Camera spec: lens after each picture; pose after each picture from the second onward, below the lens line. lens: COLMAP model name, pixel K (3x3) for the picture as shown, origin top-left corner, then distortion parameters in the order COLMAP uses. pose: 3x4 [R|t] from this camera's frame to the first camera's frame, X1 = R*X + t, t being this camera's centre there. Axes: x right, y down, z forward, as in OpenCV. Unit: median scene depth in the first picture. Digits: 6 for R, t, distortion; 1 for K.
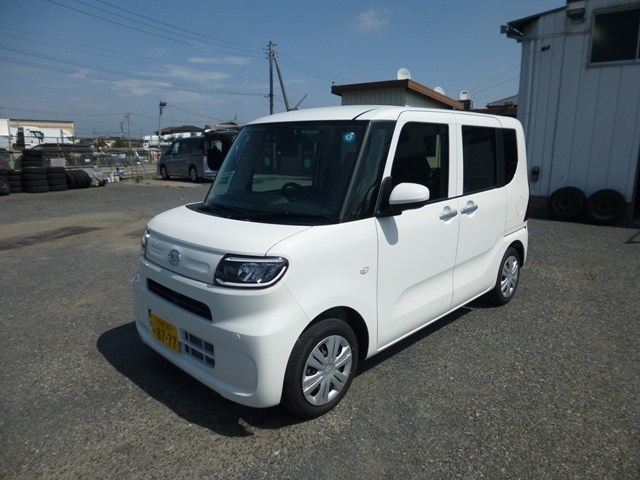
lens RADIAL K [[444.3, 0, 320.0], [0, 444.3, 240.0], [0, 0, 1]] dist [-0.062474, 0.006791]
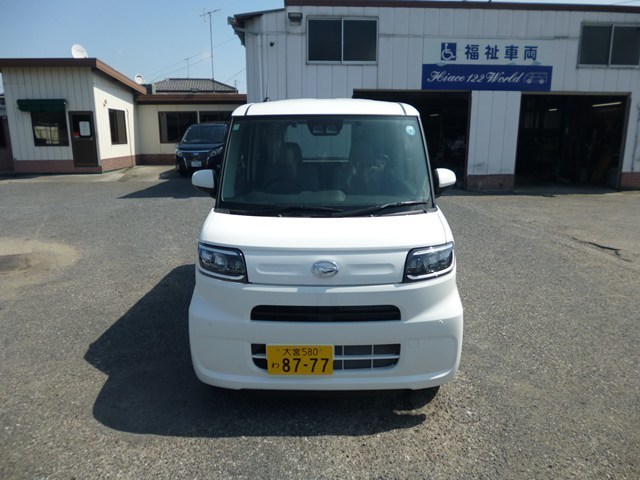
lens RADIAL K [[444.3, 0, 320.0], [0, 444.3, 240.0], [0, 0, 1]] dist [-0.062474, 0.006791]
pose [[0.724354, -0.164393, 0.669541, -0.253233], [0.141421, 0.985934, 0.089079, -0.026602], [-0.674767, 0.030162, 0.737414, 0.097195]]
